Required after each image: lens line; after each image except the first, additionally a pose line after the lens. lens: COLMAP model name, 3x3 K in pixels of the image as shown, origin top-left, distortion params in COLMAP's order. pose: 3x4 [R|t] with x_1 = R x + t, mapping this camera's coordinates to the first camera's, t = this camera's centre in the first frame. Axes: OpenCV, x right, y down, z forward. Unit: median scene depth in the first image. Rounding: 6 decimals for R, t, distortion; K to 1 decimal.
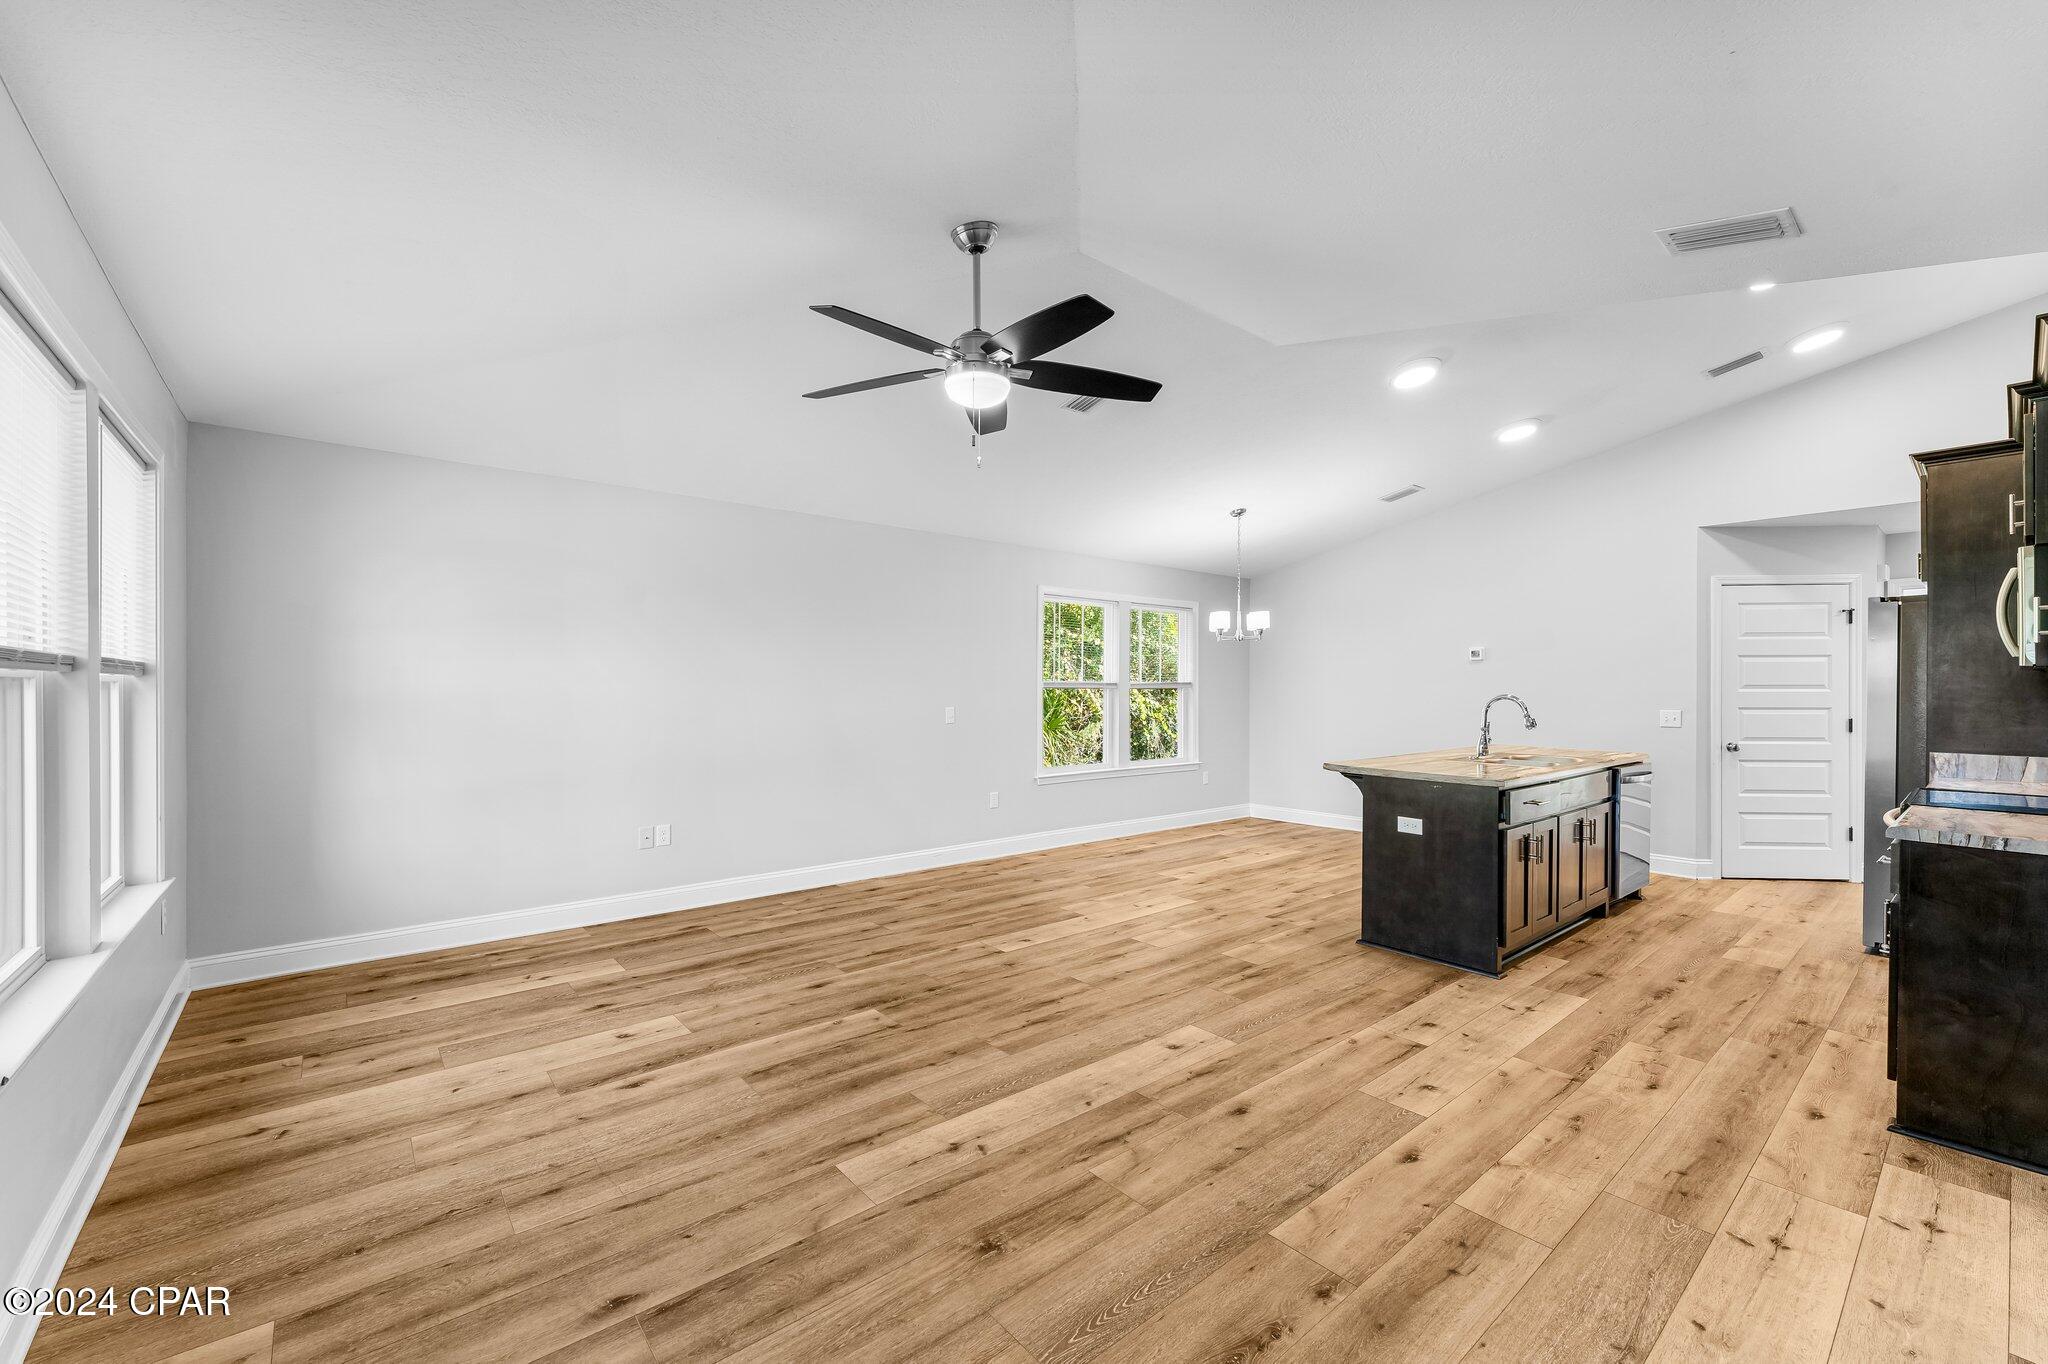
lens RADIAL K [[827.3, 0, 1015.8], [0, 827.3, 689.1], [0, 0, 1]] dist [0.001173, -0.000243]
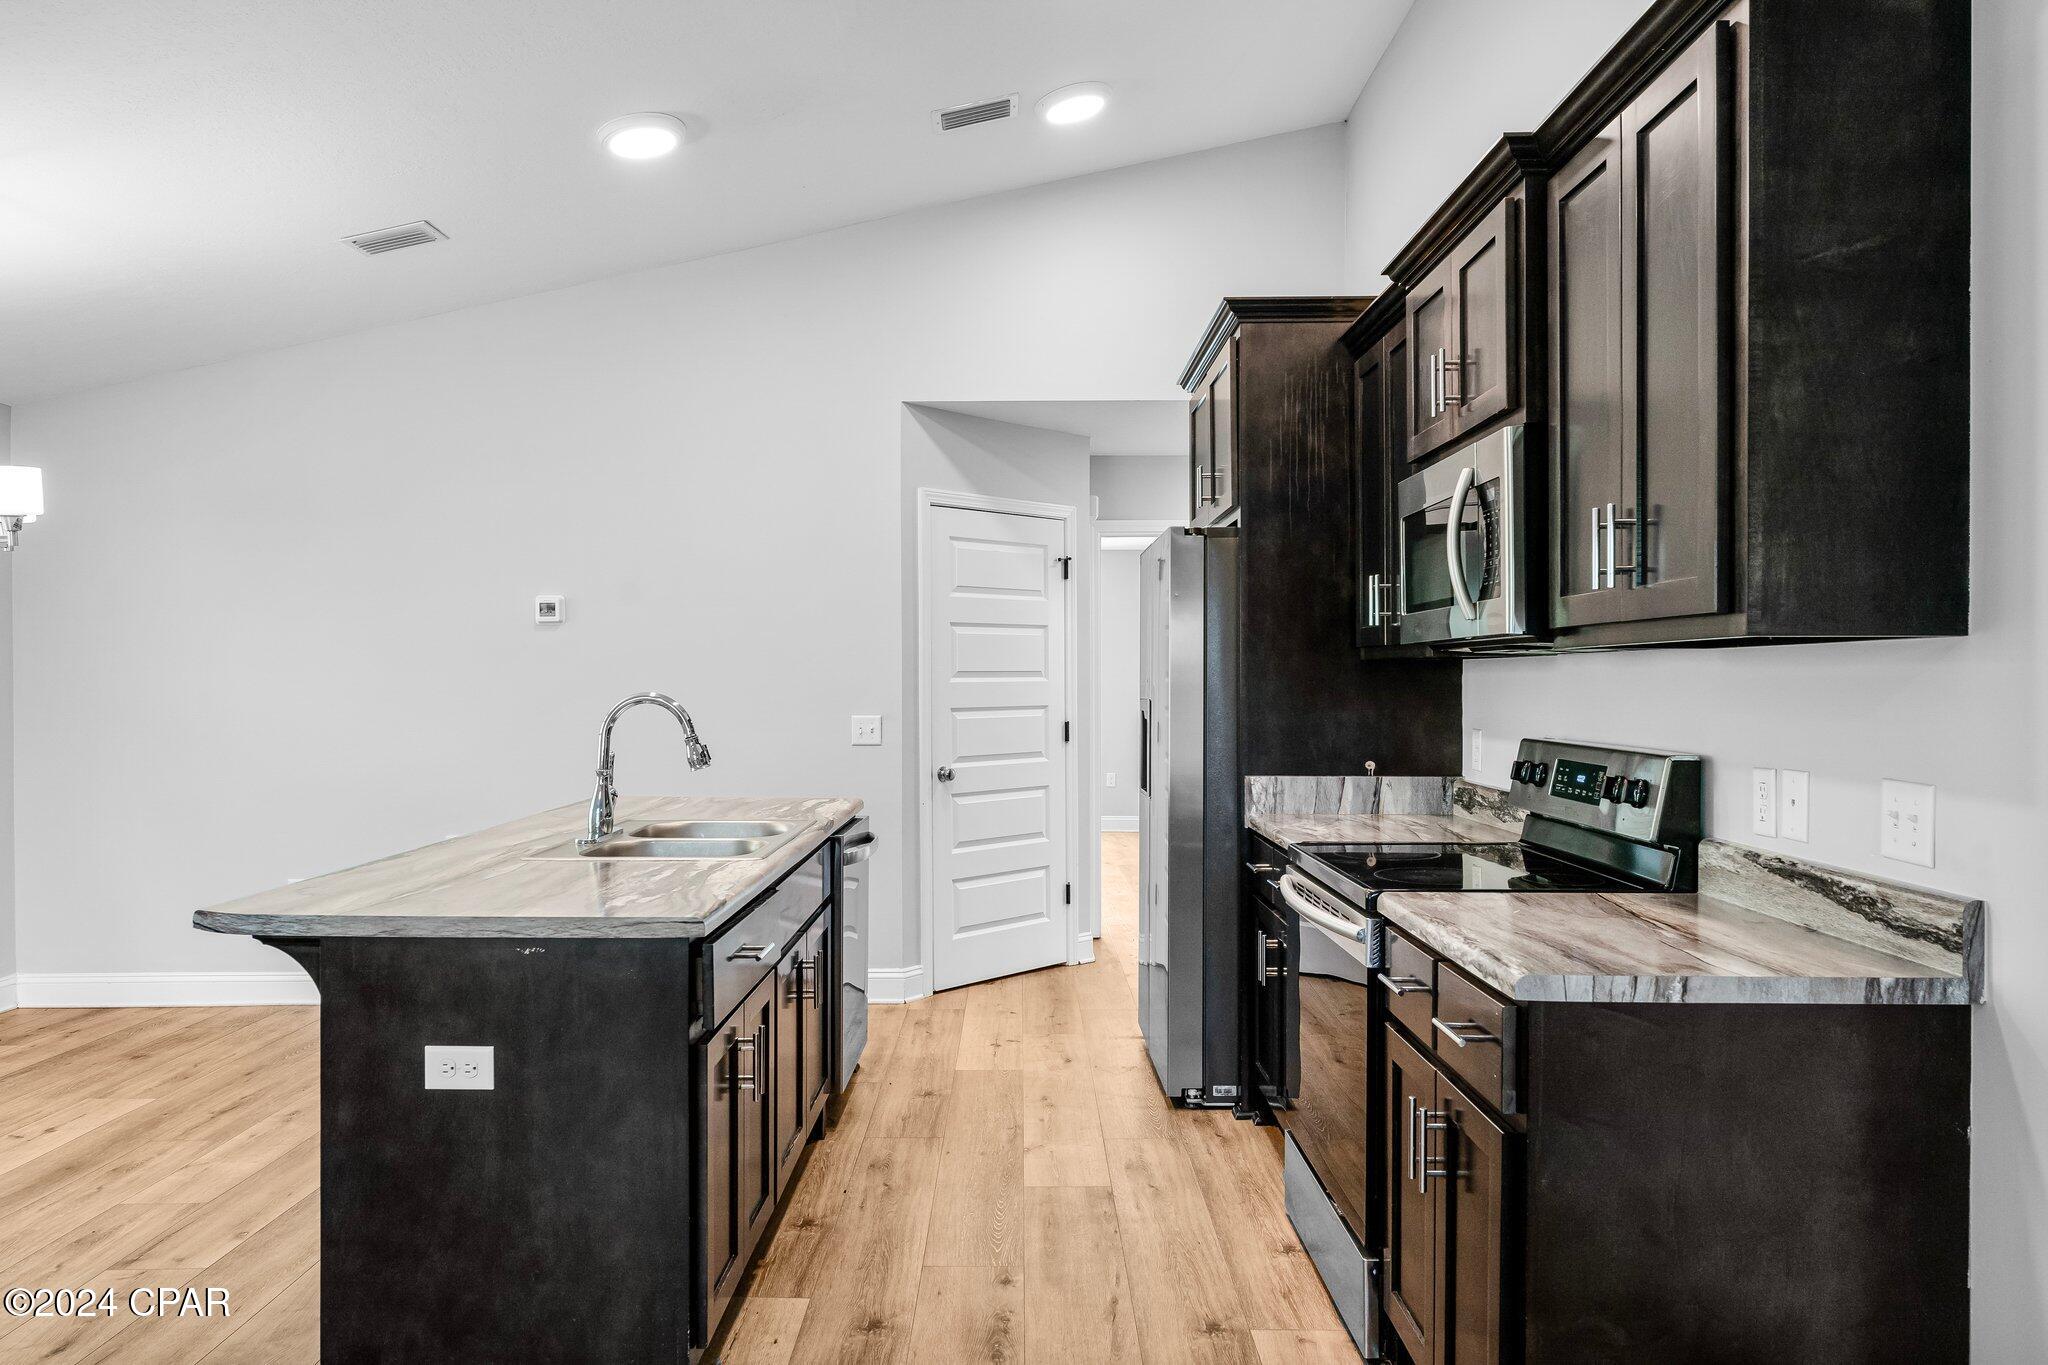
lens RADIAL K [[1375.4, 0, 1017.1], [0, 1375.4, 688.1], [0, 0, 1]] dist [0.000923, 0.000246]
pose [[0.641378, -0.010341, 0.767155, 0.189177], [0.006909, 0.999946, 0.007702, -0.000182], [-0.767194, 0.000360, 0.641415, 0.463050]]
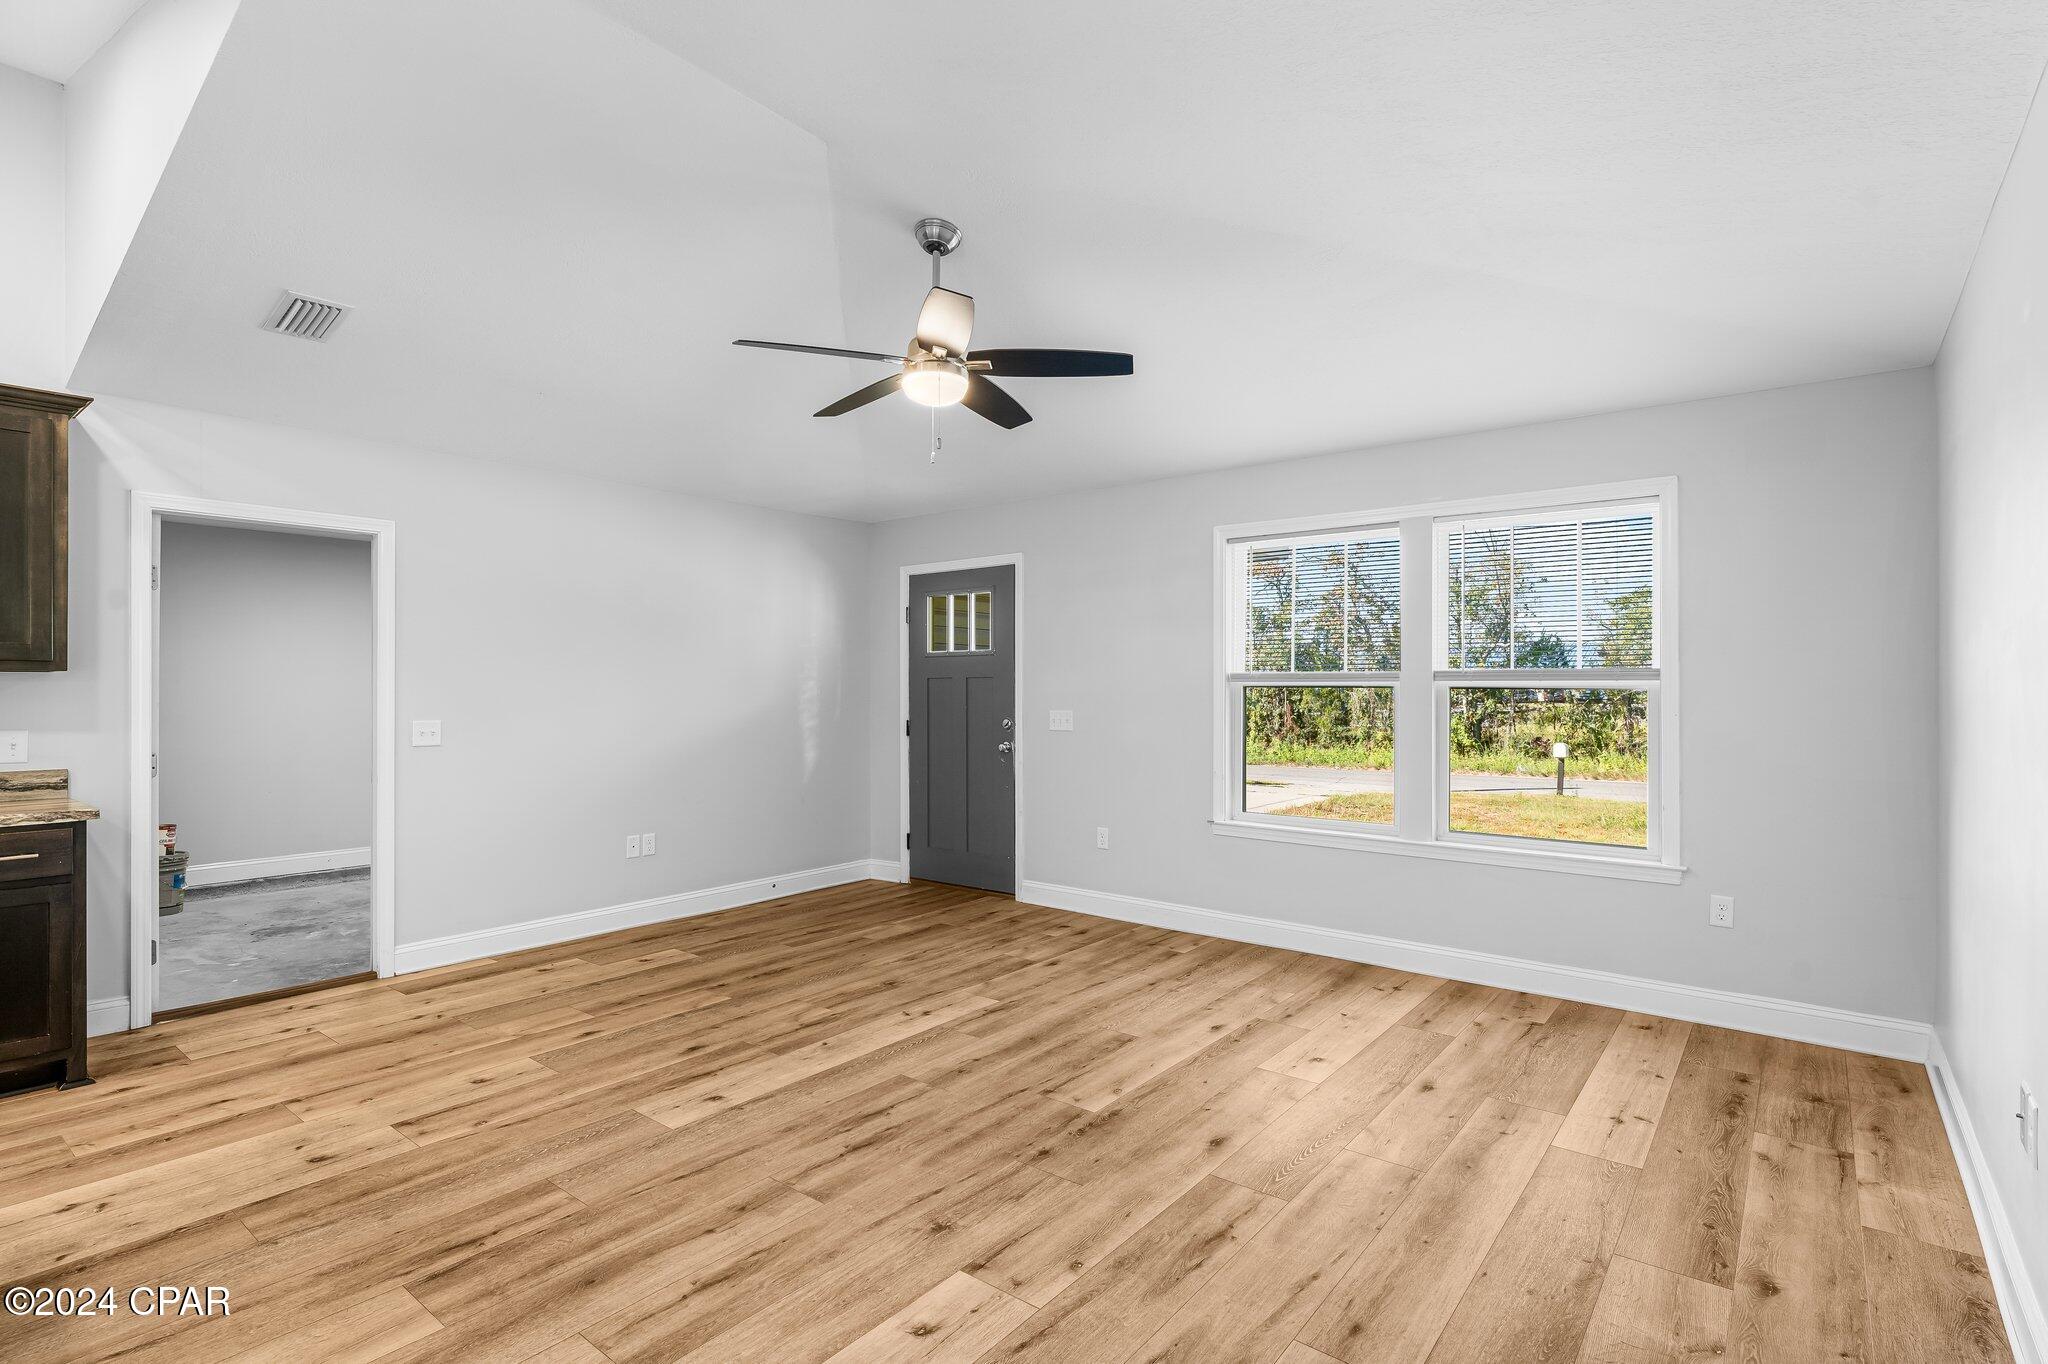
lens RADIAL K [[988.4, 0, 1023.0], [0, 988.4, 689.4], [0, 0, 1]] dist [-0.006689, 0.000627]
pose [[-0.977837, -0.004279, -0.209322, 0.072993], [-0.004454, 0.999990, 0.000368, -0.000908], [0.209318, 0.001292, -0.977847, 1.633881]]
